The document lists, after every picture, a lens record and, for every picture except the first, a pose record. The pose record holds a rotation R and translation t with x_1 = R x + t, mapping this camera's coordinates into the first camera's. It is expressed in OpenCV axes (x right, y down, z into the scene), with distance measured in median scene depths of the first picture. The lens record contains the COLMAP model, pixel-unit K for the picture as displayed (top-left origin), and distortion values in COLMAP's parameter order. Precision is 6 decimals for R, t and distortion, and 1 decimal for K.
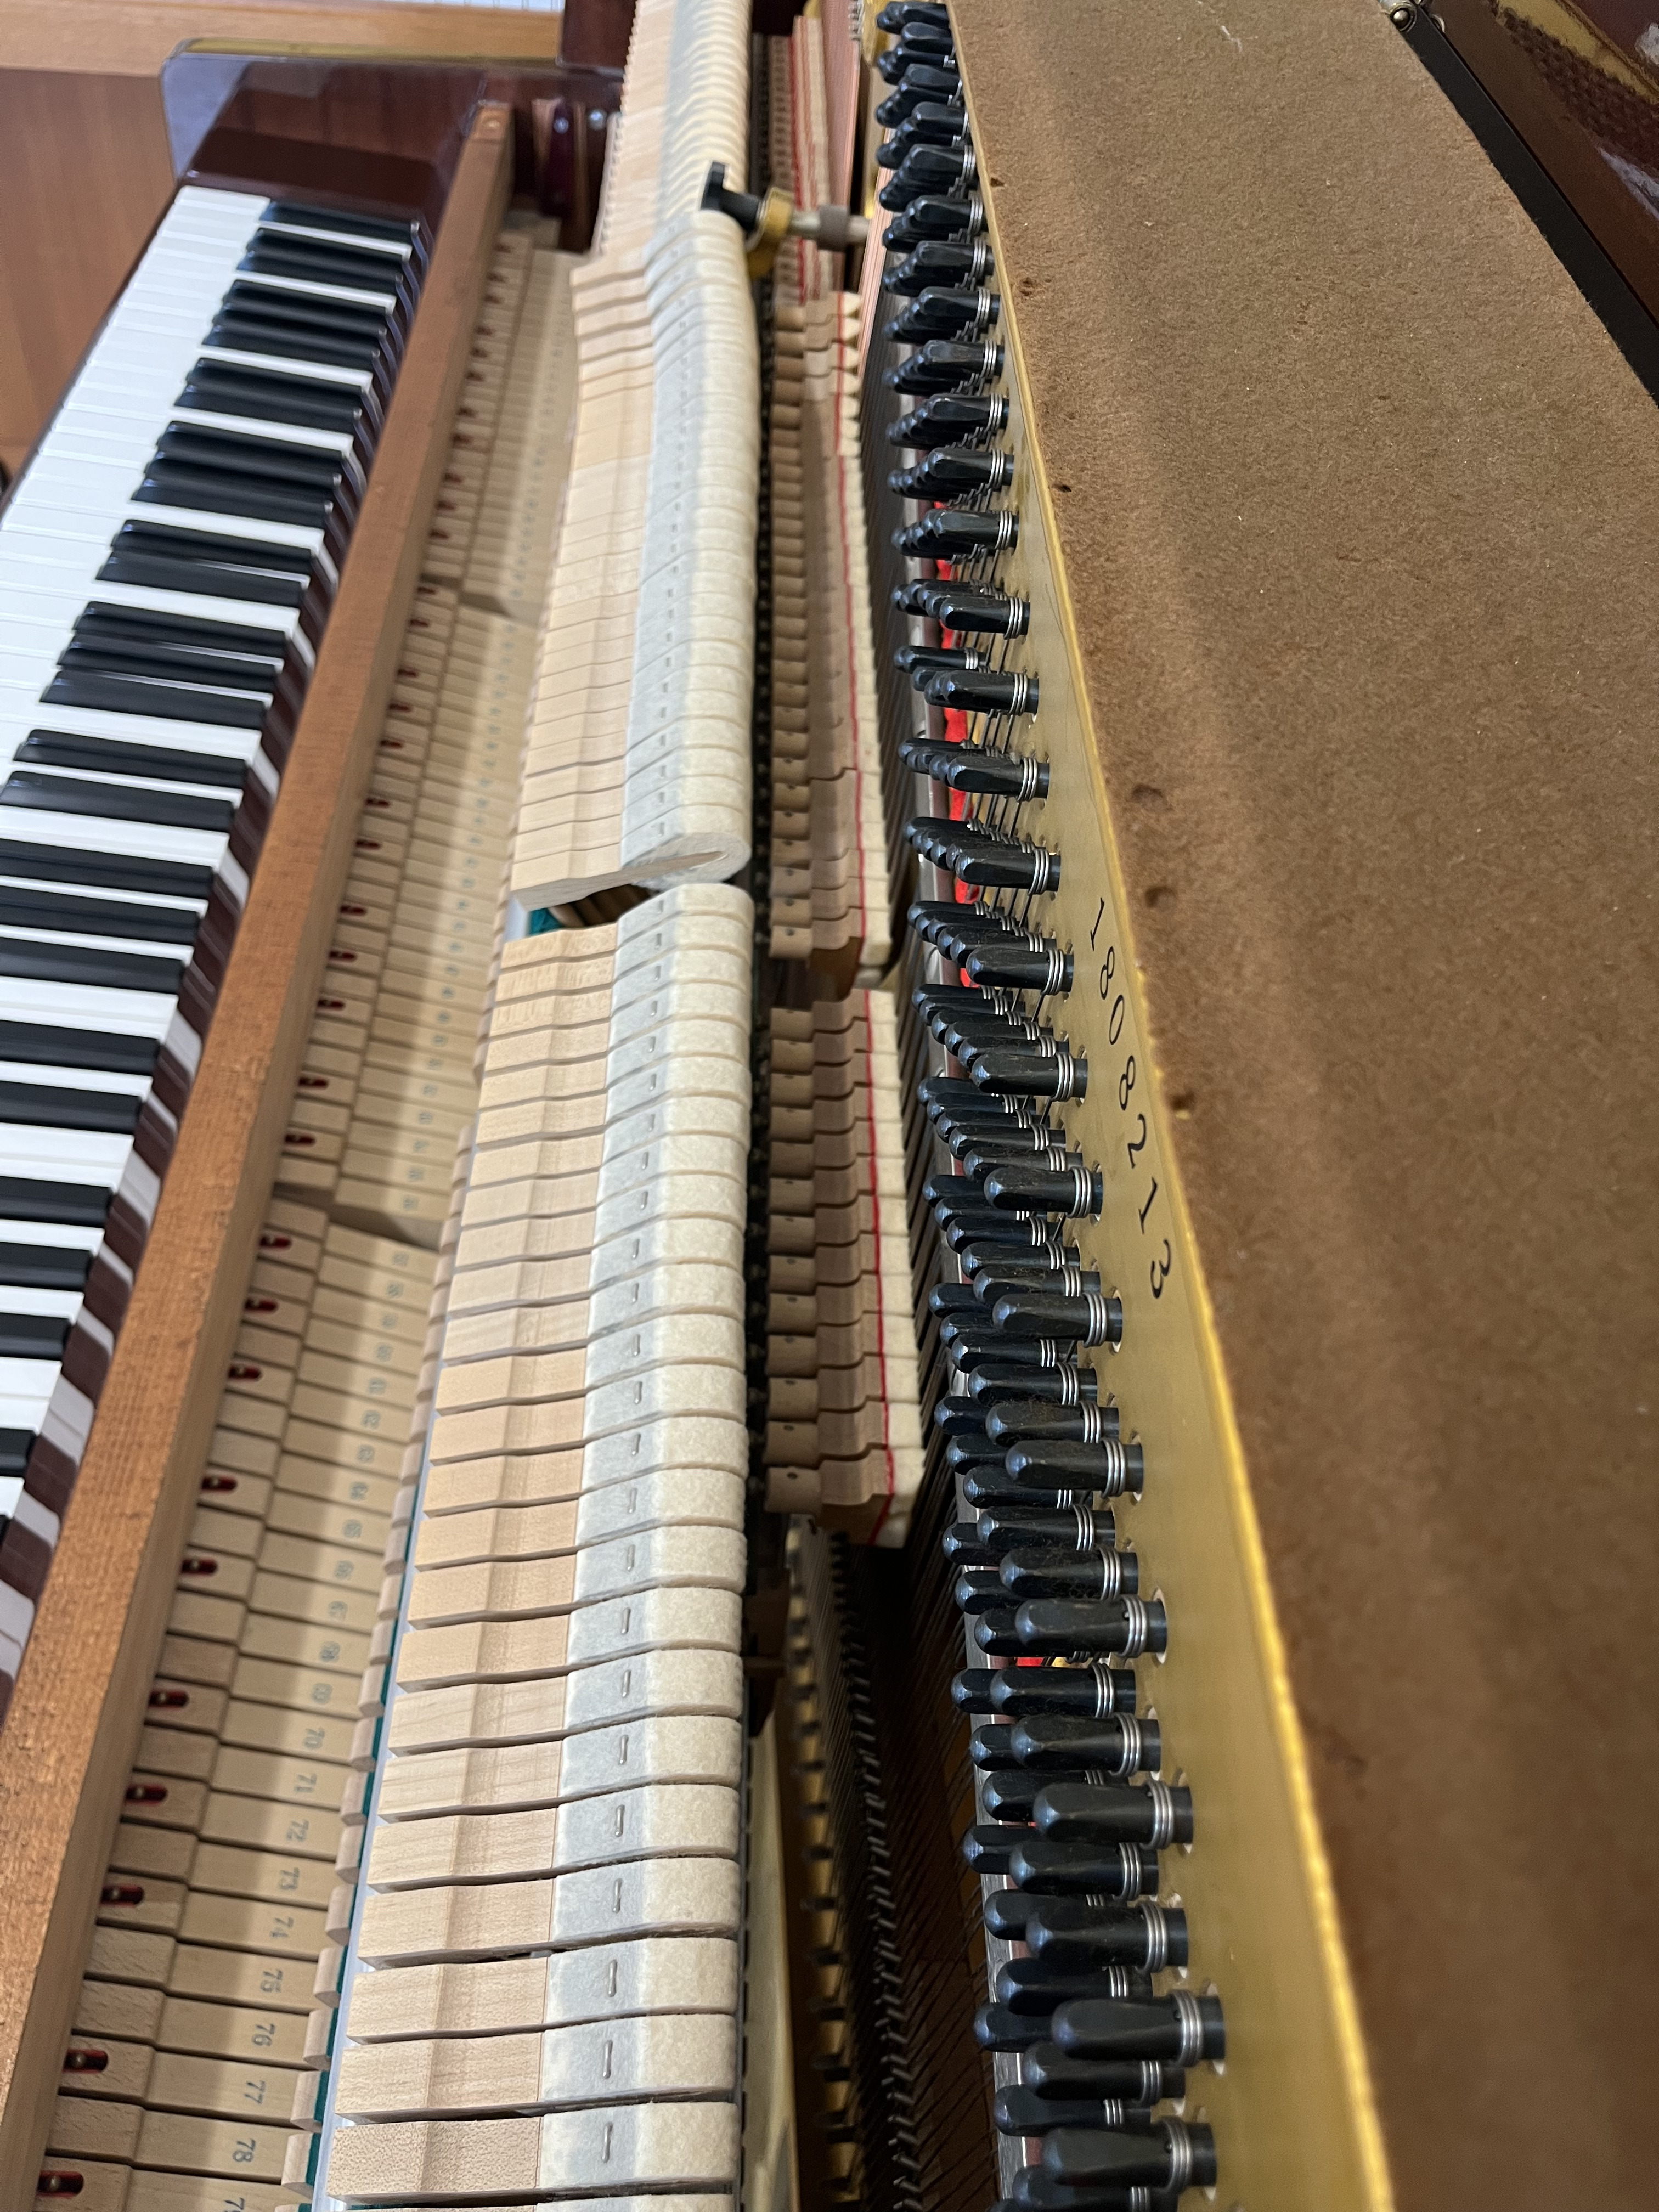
lens RADIAL K [[1706.8, 0, 829.5], [0, 1706.8, 1106.0], [0, 0, 1]] dist [0.030870, -0.006694]
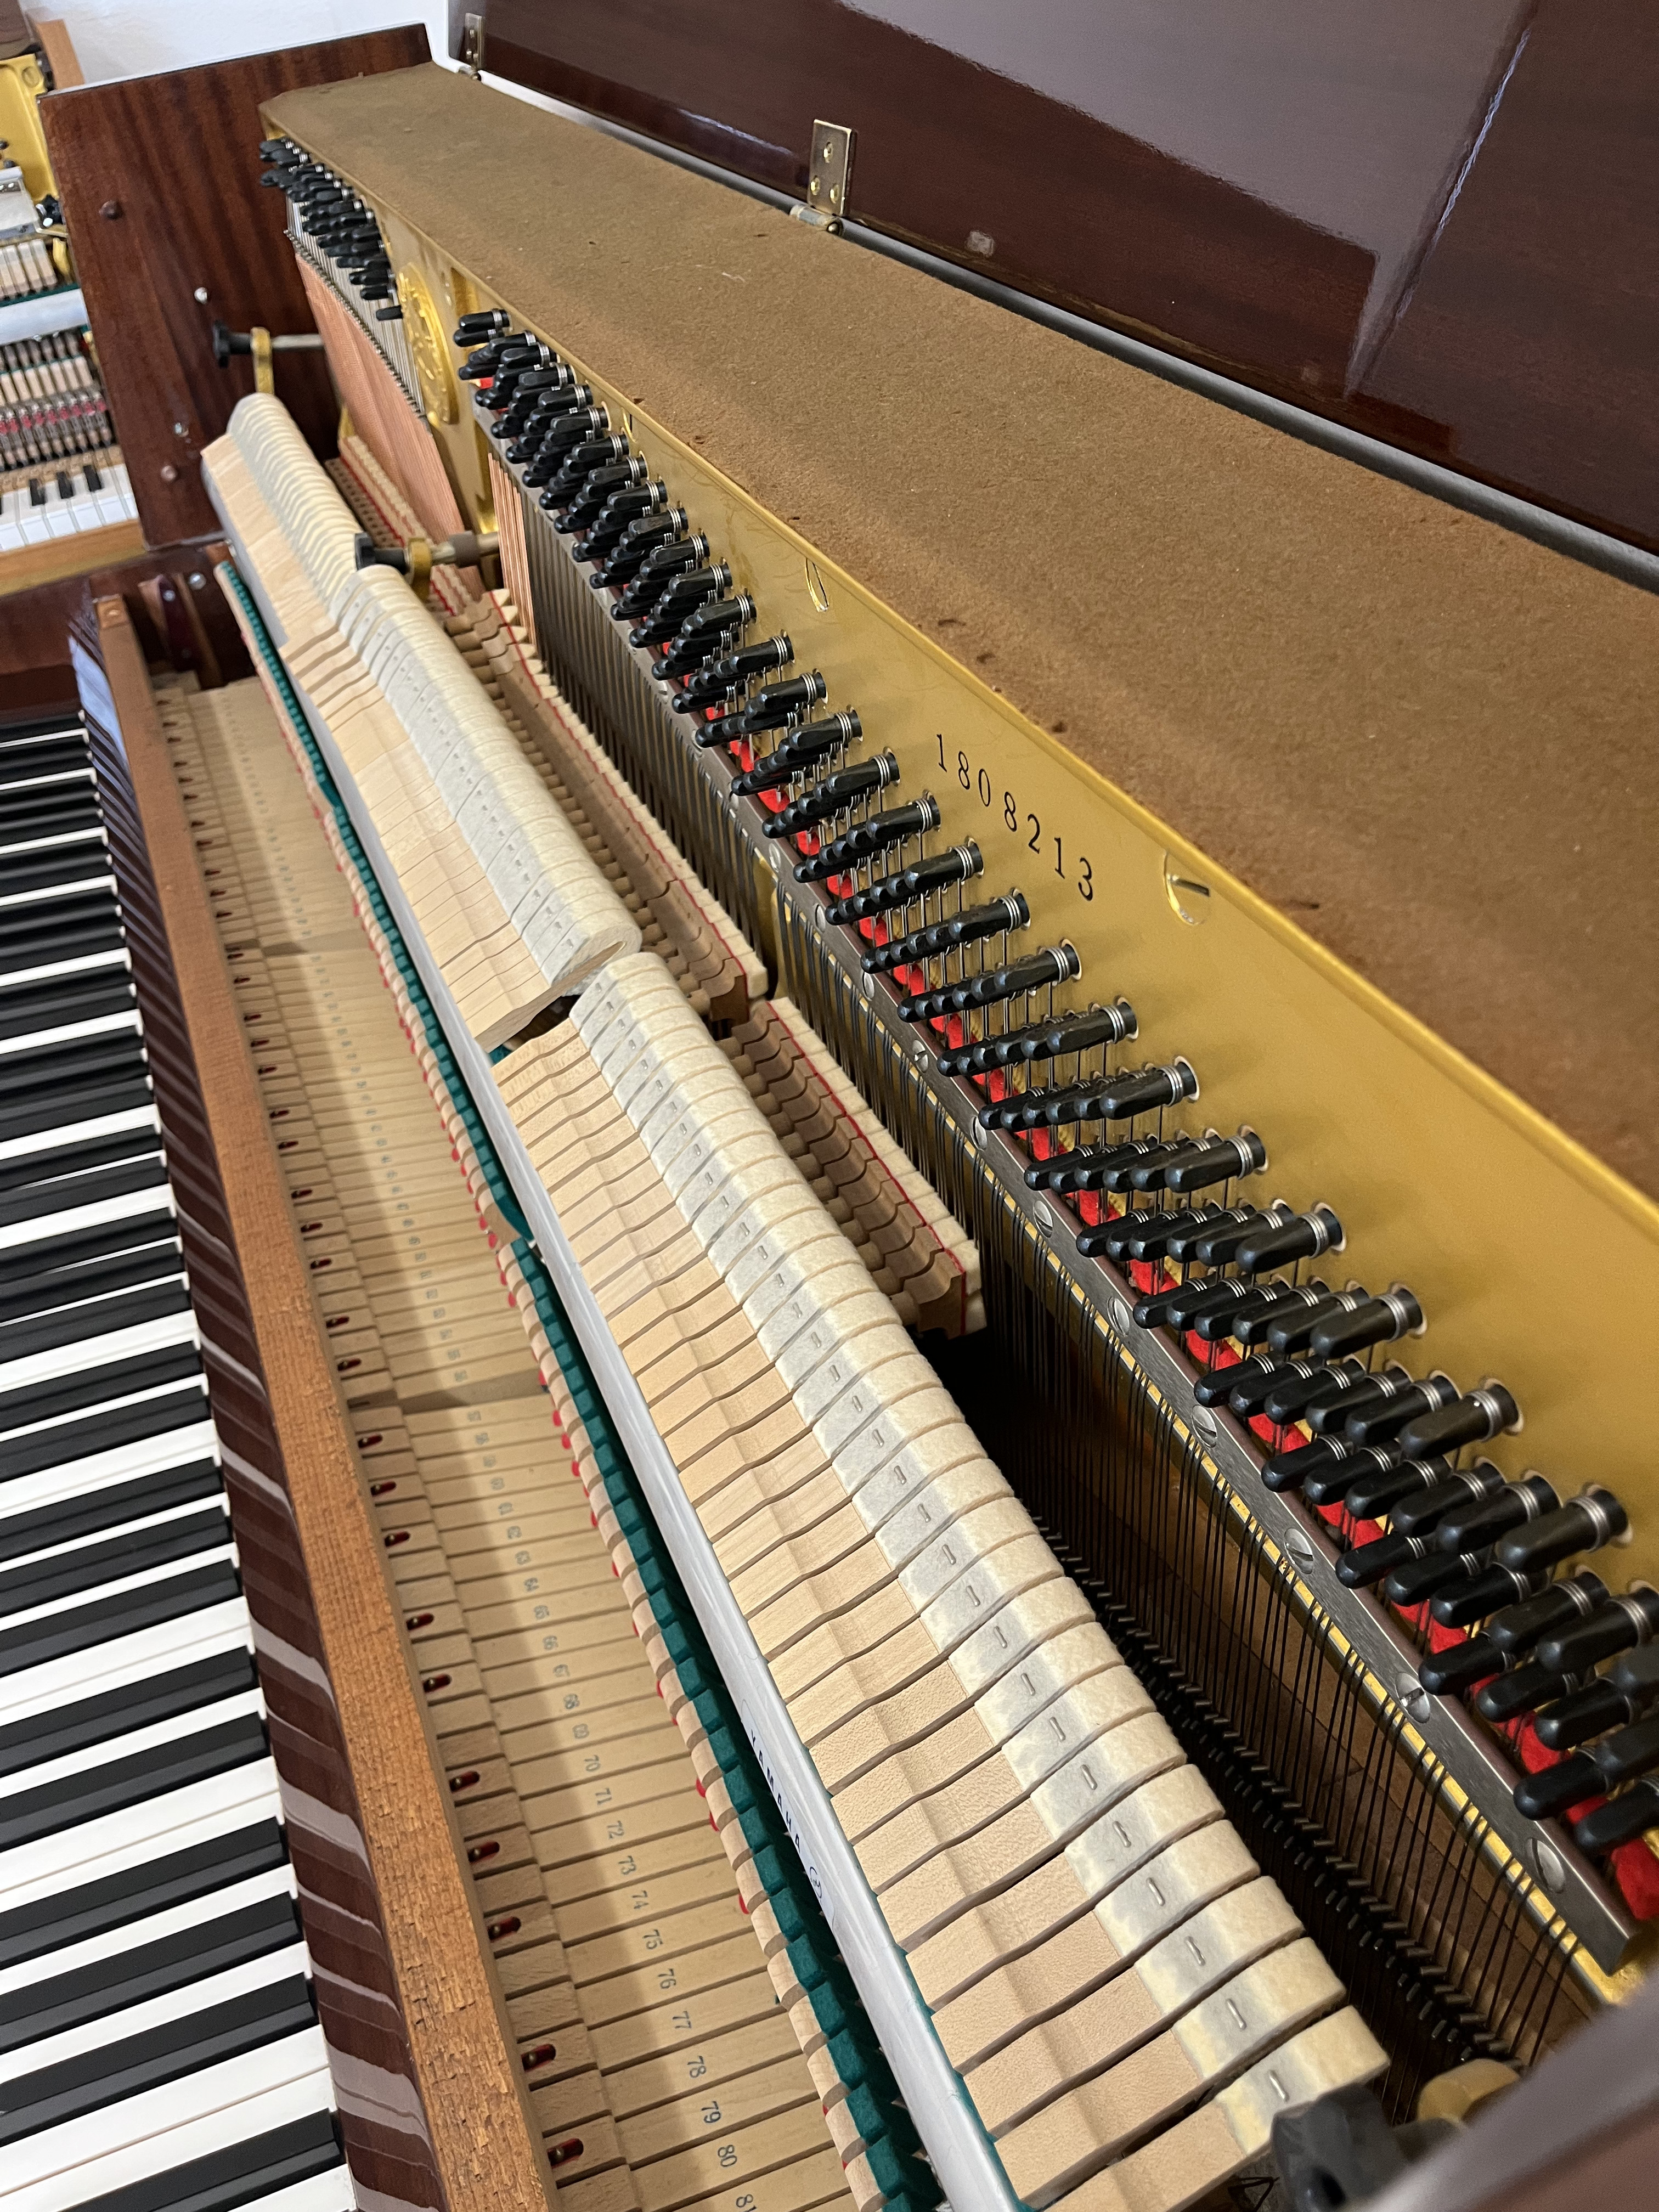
lens RADIAL K [[1658.0, 0, 833.8], [0, 1658.0, 1093.9], [0, 0, 1]] dist [0.026792, -0.006741]
pose [[0.906988, -0.389947, 0.159102, -0.156538], [0.411283, 0.901410, -0.135301, 0.181280], [-0.090656, 0.188152, 0.977947, -0.197007]]
